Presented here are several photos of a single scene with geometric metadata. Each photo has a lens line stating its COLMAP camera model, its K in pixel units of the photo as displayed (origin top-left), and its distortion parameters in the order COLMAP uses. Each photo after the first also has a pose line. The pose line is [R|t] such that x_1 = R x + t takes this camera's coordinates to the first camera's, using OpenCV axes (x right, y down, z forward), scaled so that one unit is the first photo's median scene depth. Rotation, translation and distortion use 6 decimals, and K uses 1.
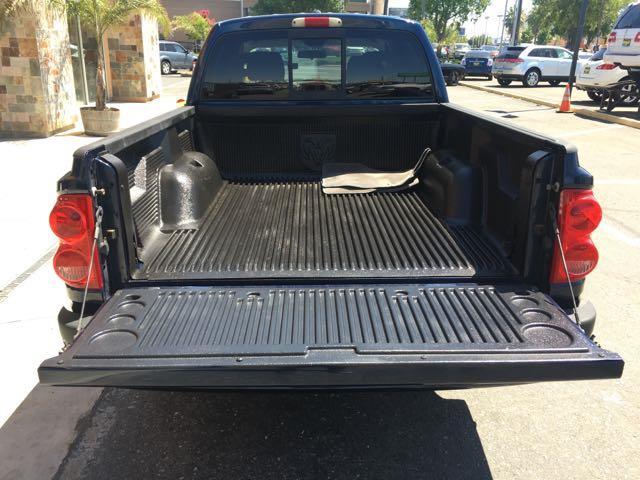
lens RADIAL K [[557.8, 0, 316.3], [0, 557.8, 239.2], [0, 0, 1]] dist [0.093324, -0.142511]
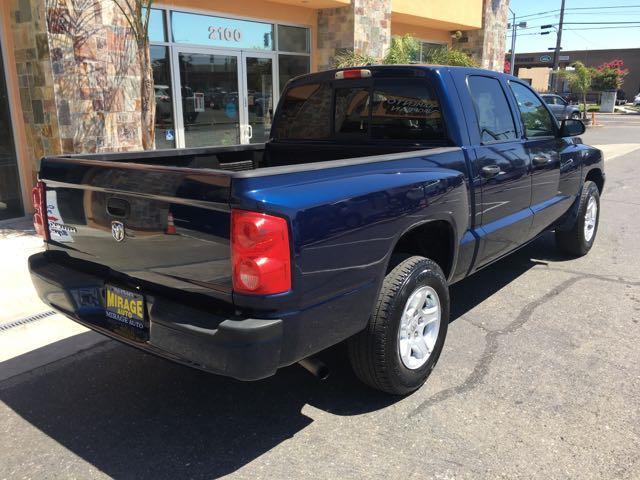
lens RADIAL K [[557.8, 0, 316.3], [0, 557.8, 239.2], [0, 0, 1]] dist [0.093324, -0.142511]
pose [[0.760225, 0.139051, -0.634605, 0.200898], [-0.194619, 0.980709, -0.018257, -0.006093], [0.619824, 0.137385, 0.772621, 0.033334]]
